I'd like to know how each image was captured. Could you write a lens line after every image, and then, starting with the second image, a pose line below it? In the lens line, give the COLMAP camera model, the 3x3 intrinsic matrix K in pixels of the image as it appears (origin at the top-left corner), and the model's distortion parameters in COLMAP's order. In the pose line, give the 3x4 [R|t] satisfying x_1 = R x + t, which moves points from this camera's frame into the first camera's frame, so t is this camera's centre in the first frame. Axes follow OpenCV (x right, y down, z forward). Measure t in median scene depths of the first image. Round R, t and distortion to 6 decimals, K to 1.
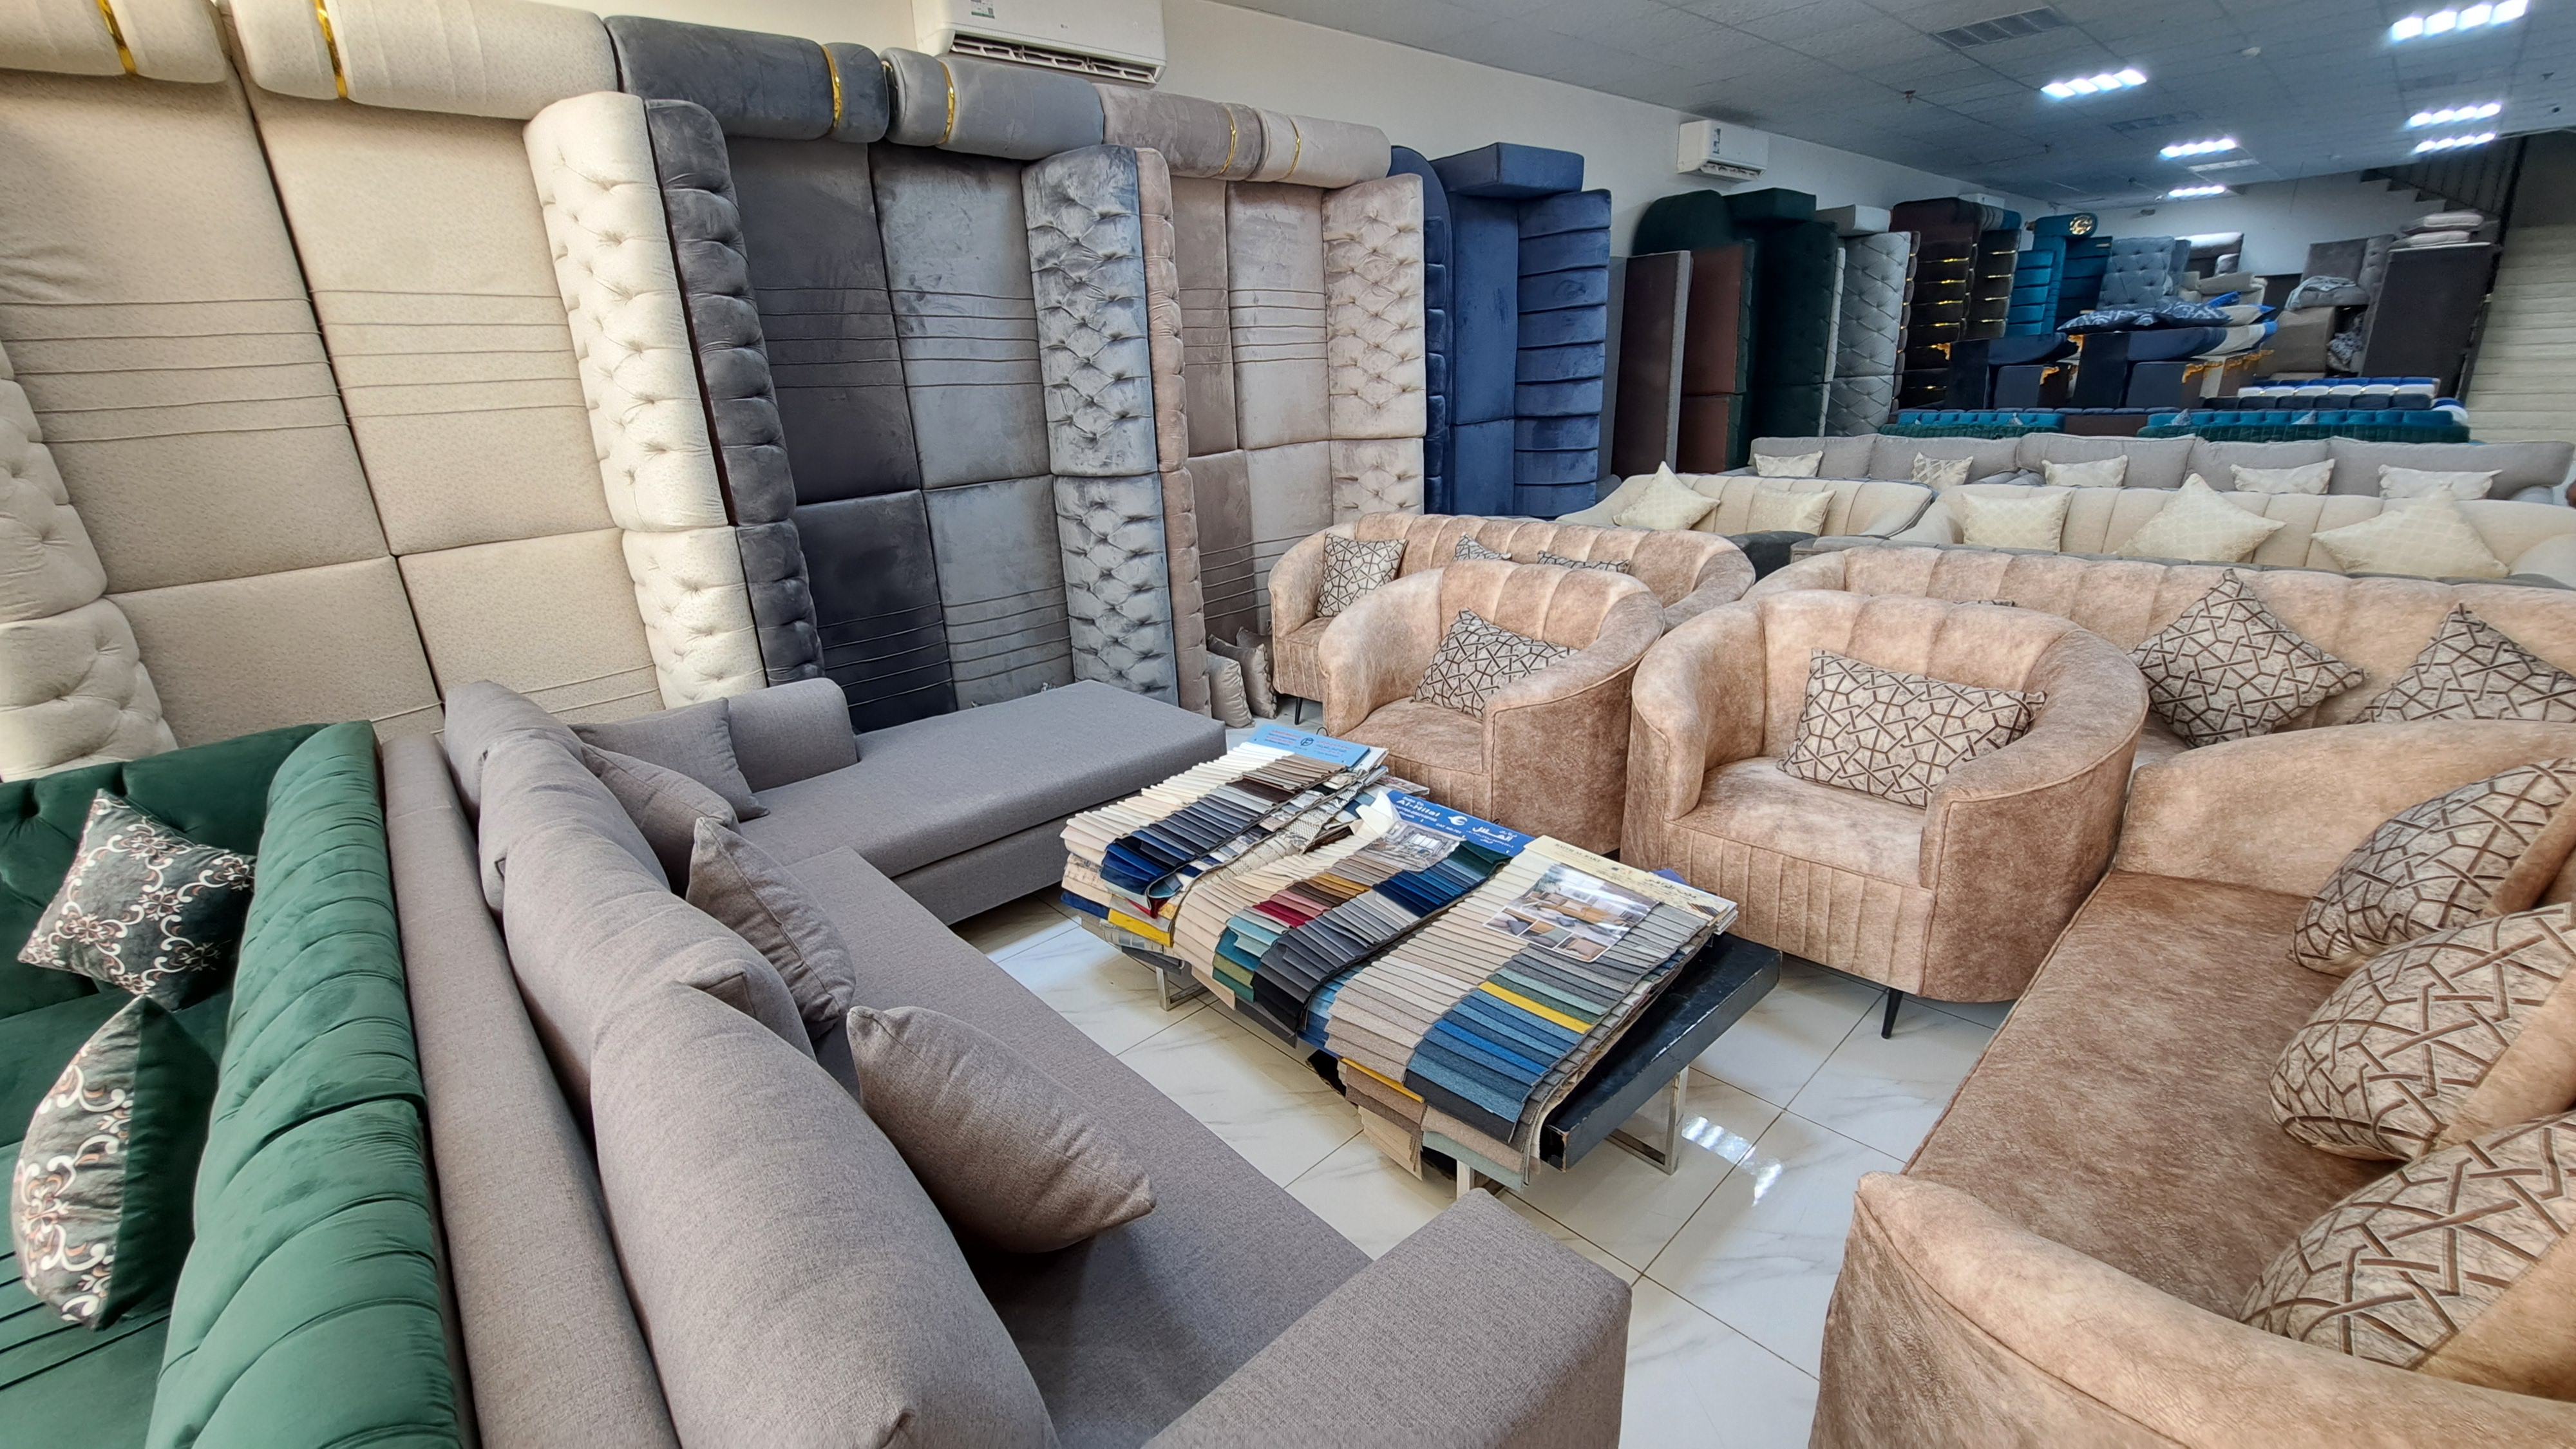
lens RADIAL K [[1030.5, 0, 1232.4], [0, 1030.5, 731.2], [0, 0, 1]] dist [-0.018536, 0.000603]
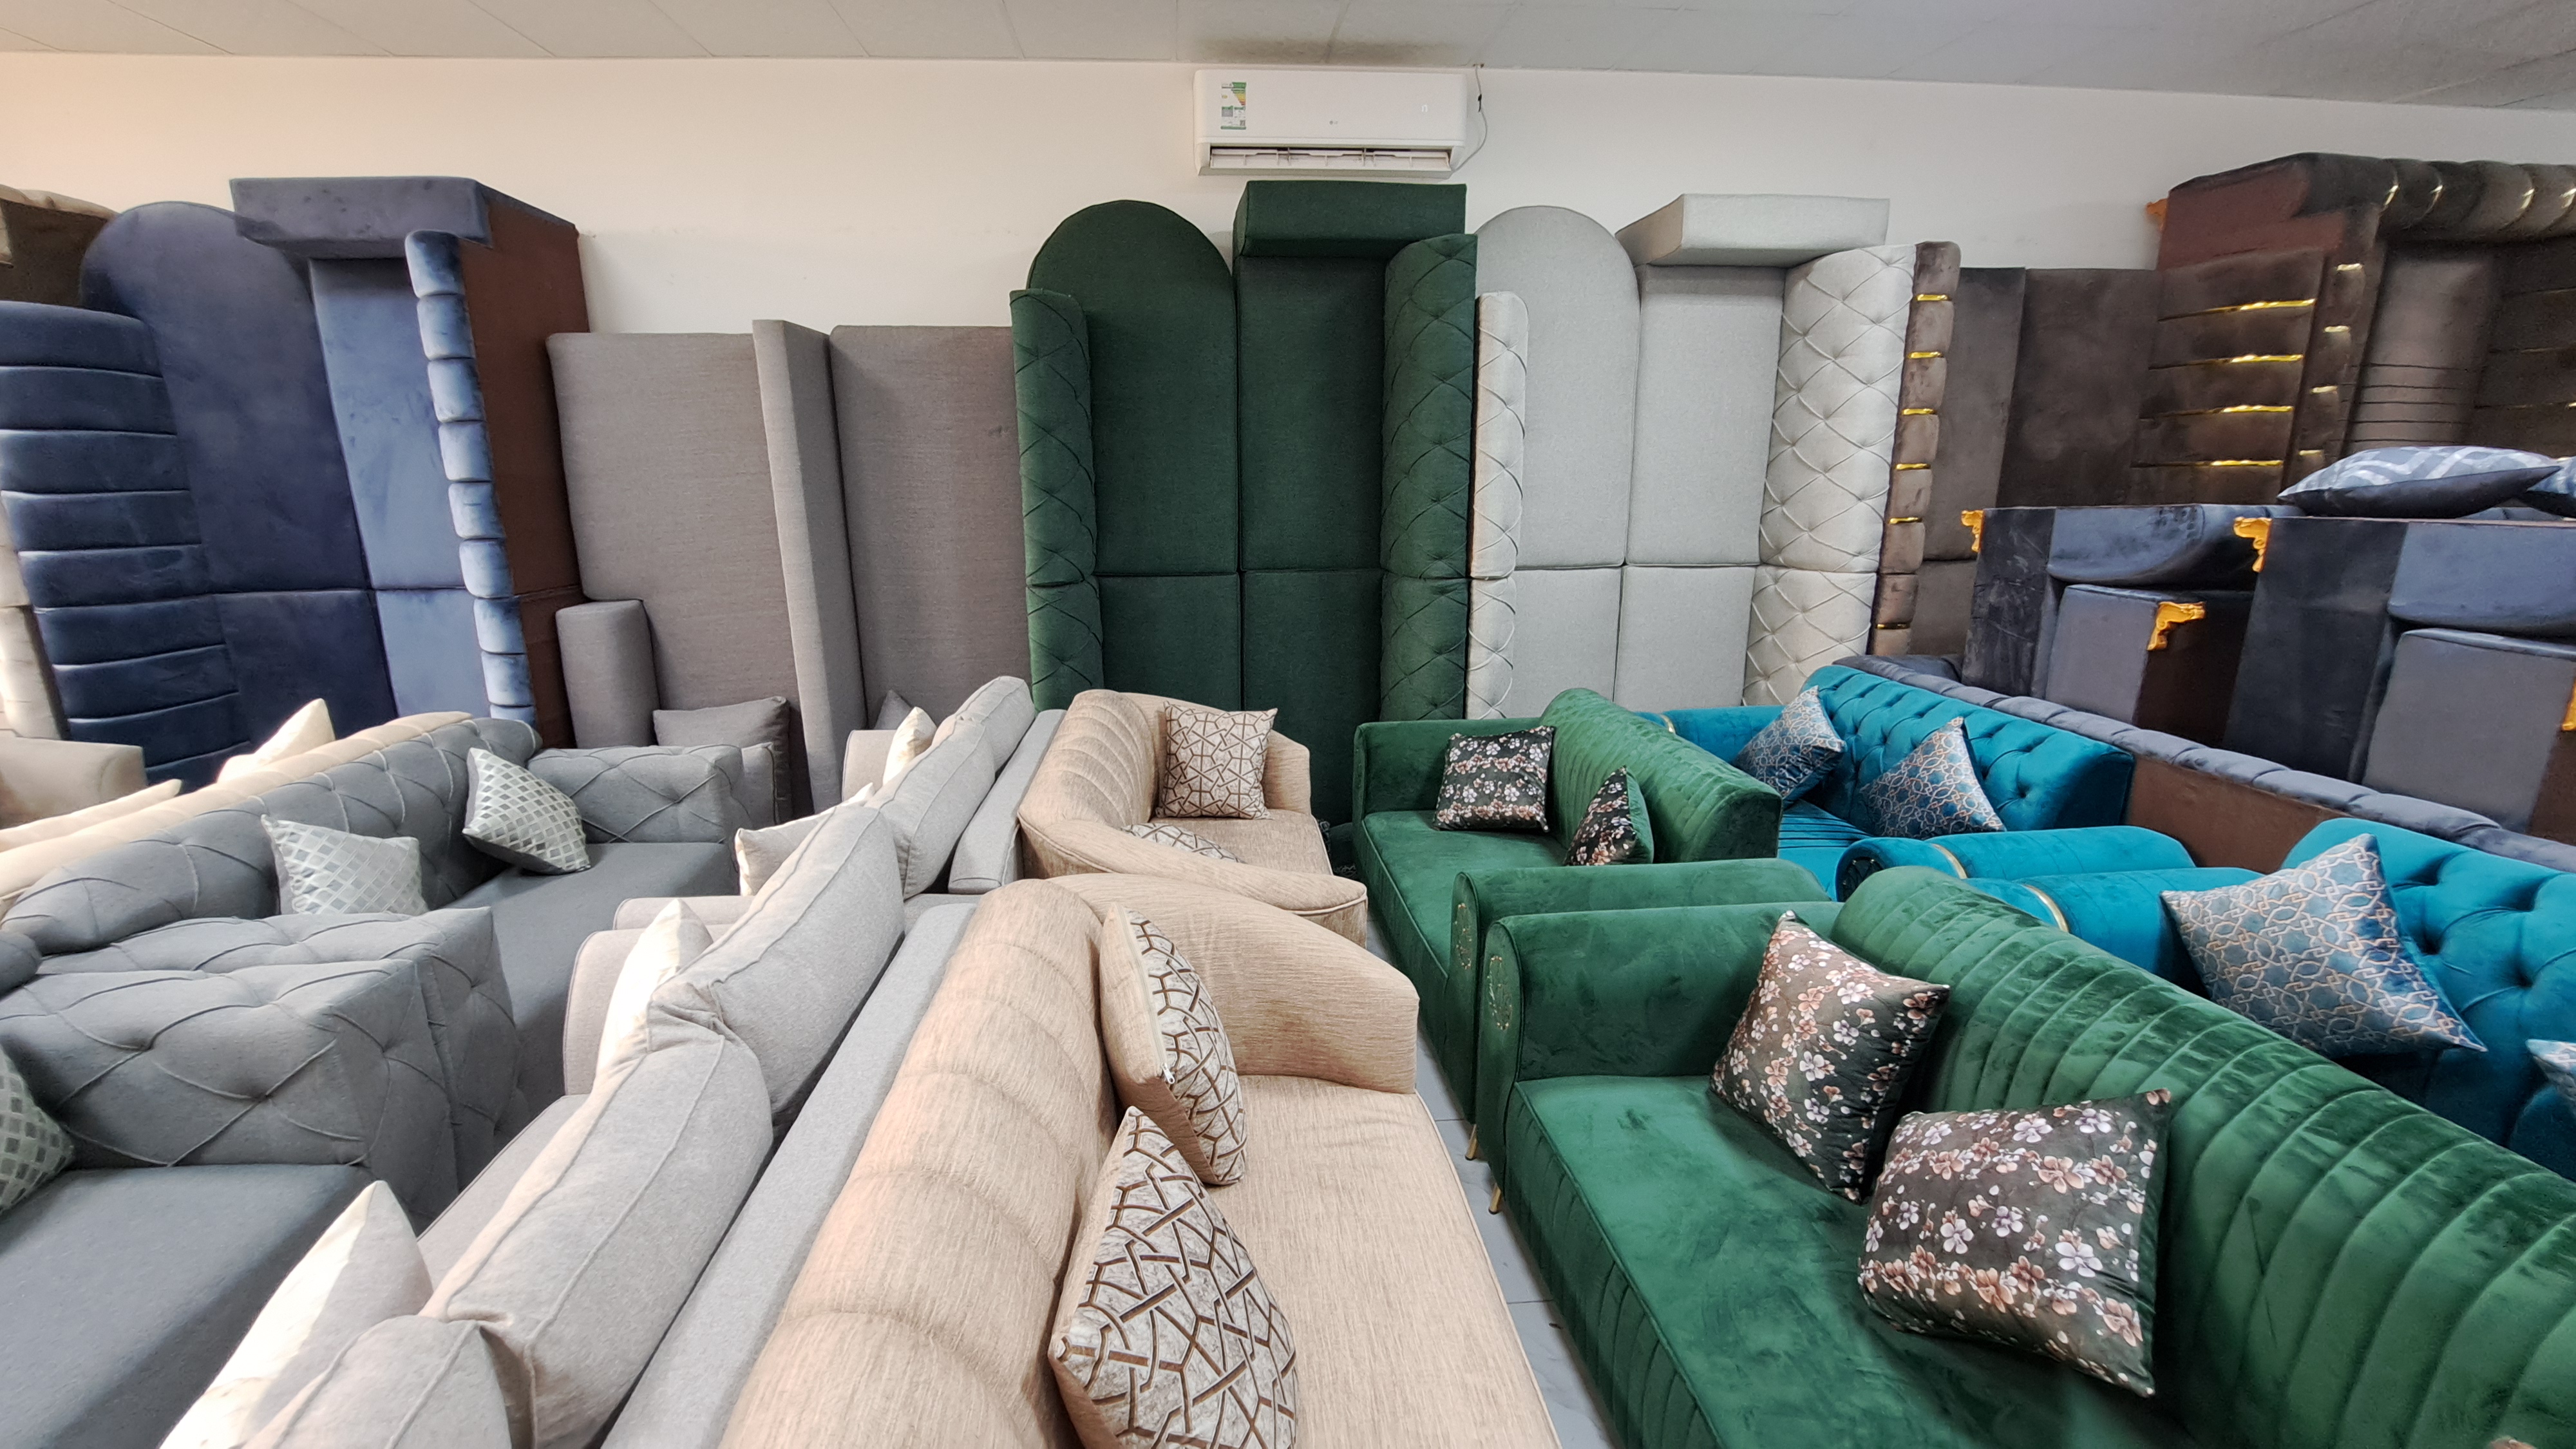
lens RADIAL K [[1030.5, 0, 1232.4], [0, 1030.5, 731.2], [0, 0, 1]] dist [-0.018536, 0.000603]
pose [[0.798605, 0.194838, -0.569446, 0.537533], [-0.233687, 0.972299, 0.004948, -0.175335], [0.554636, 0.129121, 0.822014, 0.396474]]
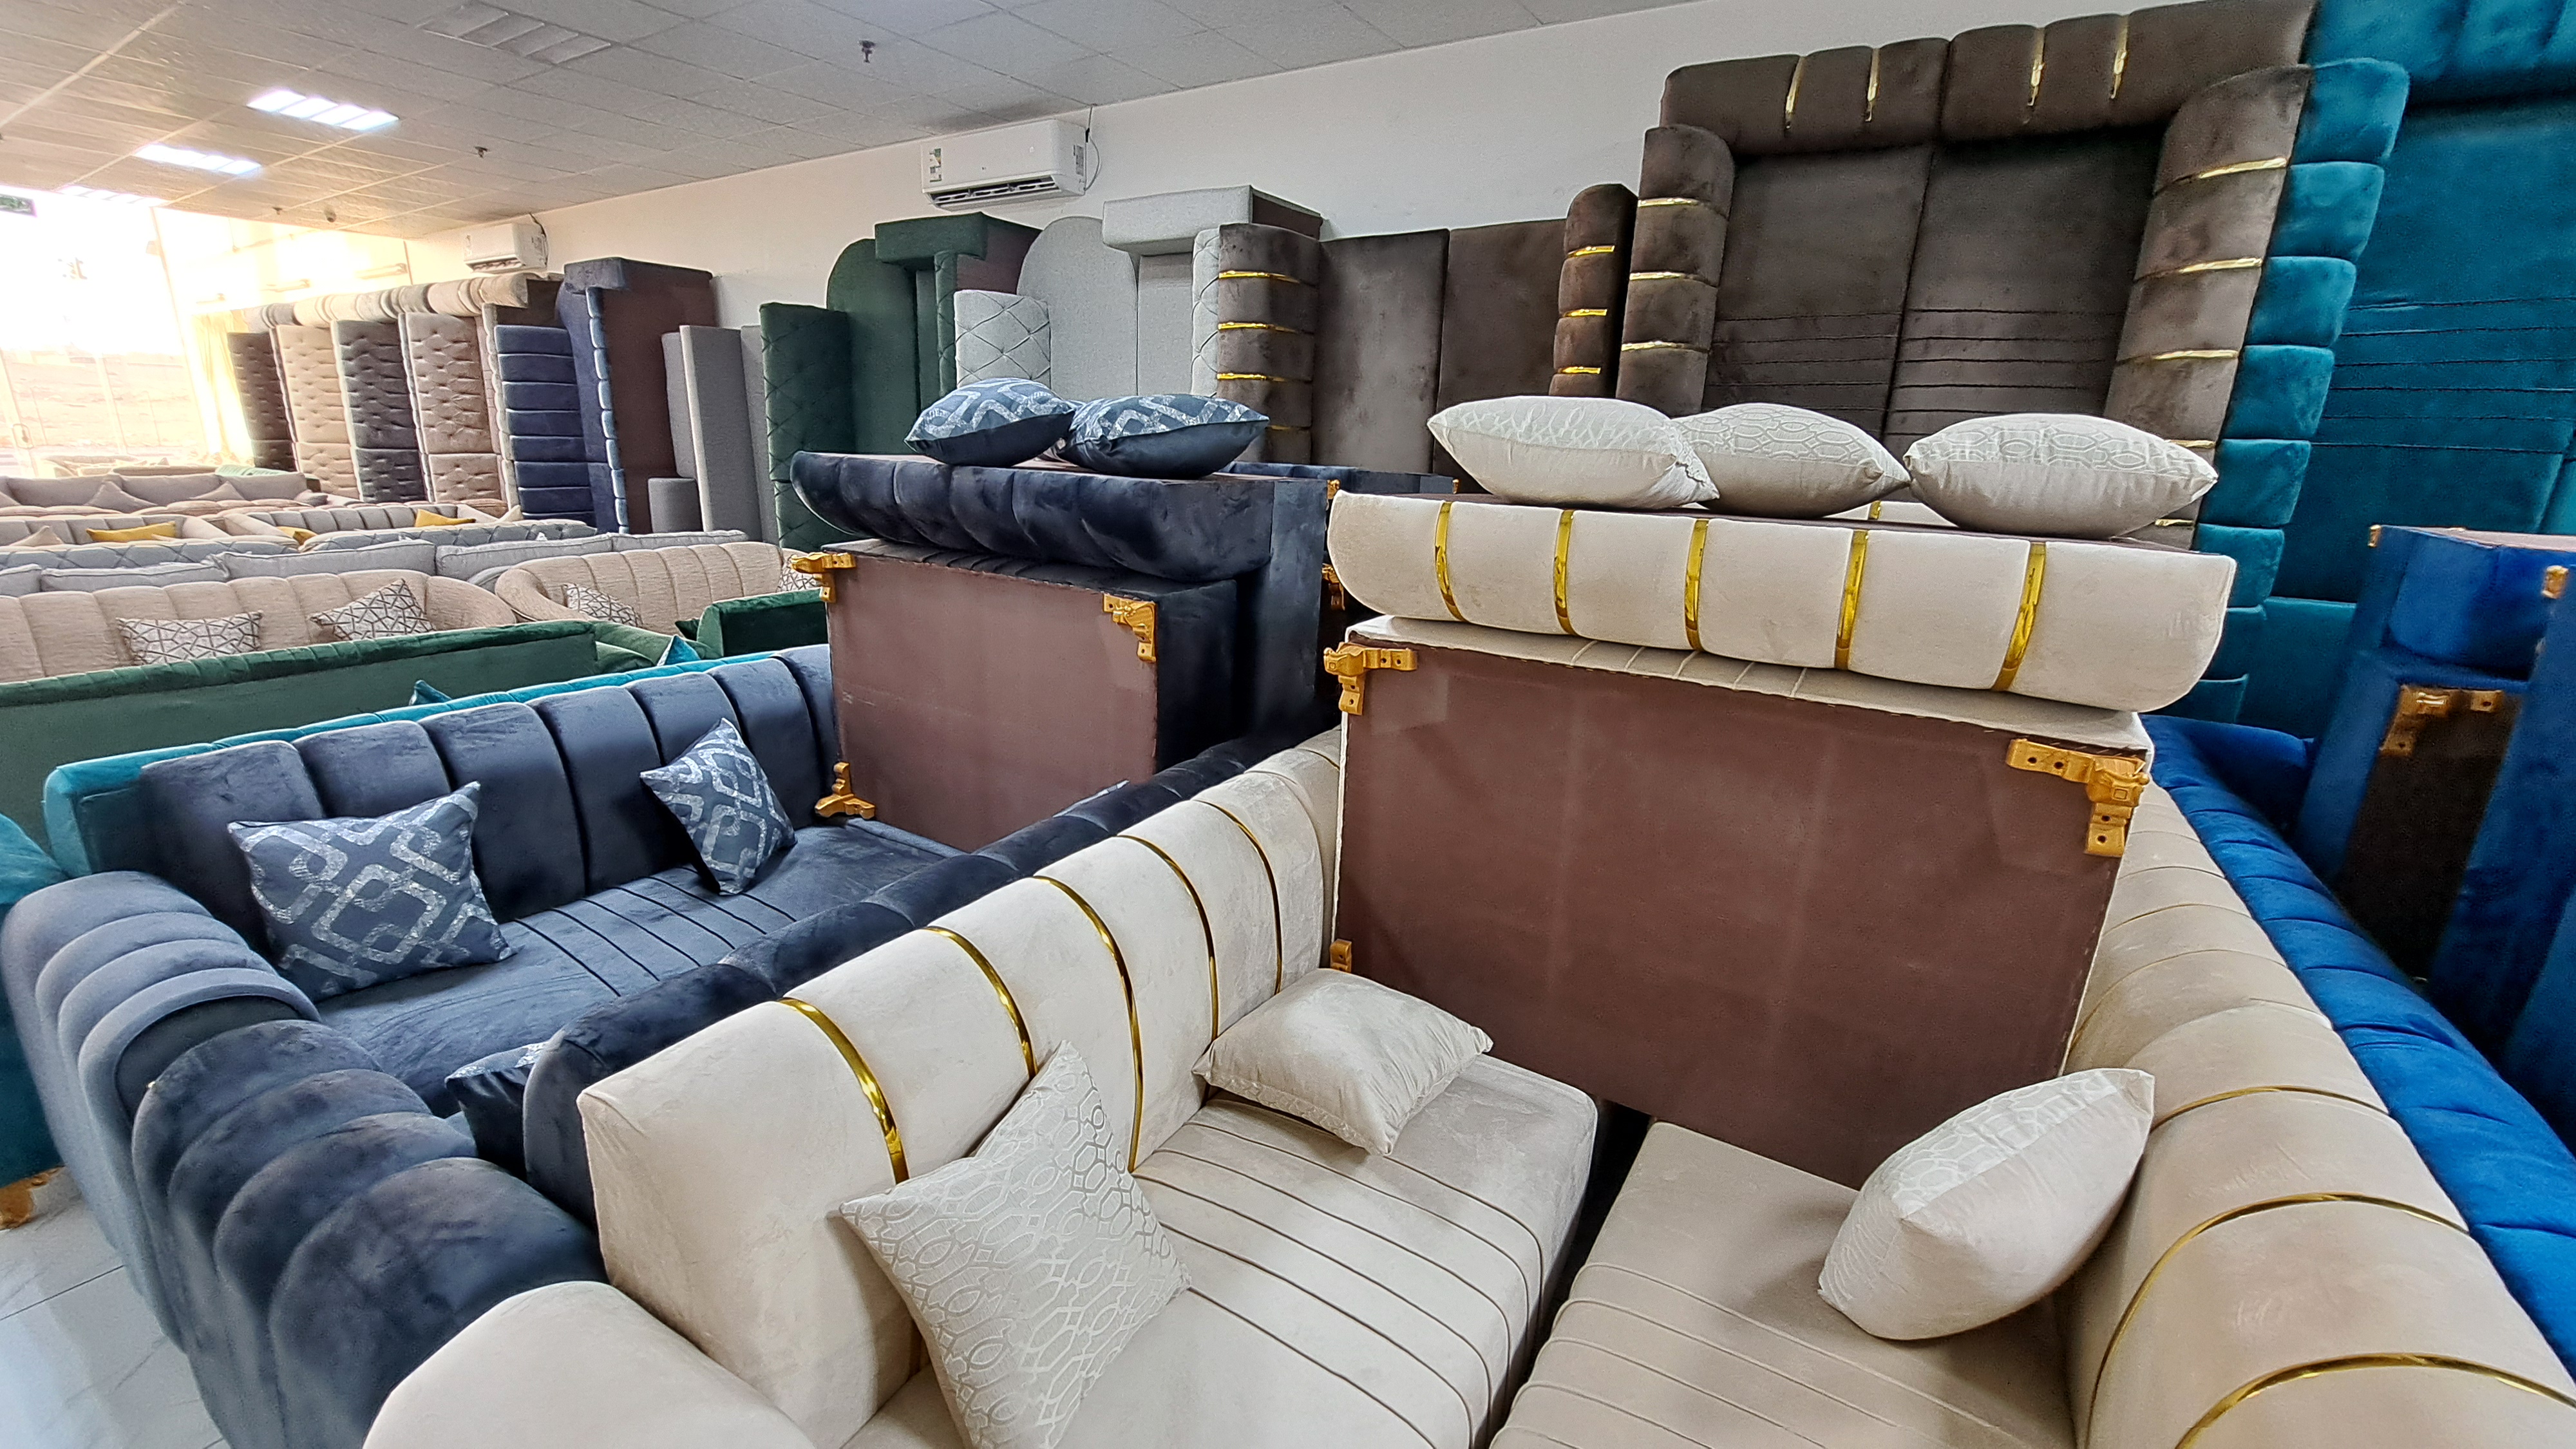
lens RADIAL K [[1030.5, 0, 1232.4], [0, 1030.5, 731.2], [0, 0, 1]] dist [-0.018536, 0.000603]
pose [[0.260338, 0.332109, -0.906602, 0.881564], [-0.362591, 0.903882, 0.226991, -0.291118], [0.894847, 0.269631, 0.355735, 0.673117]]
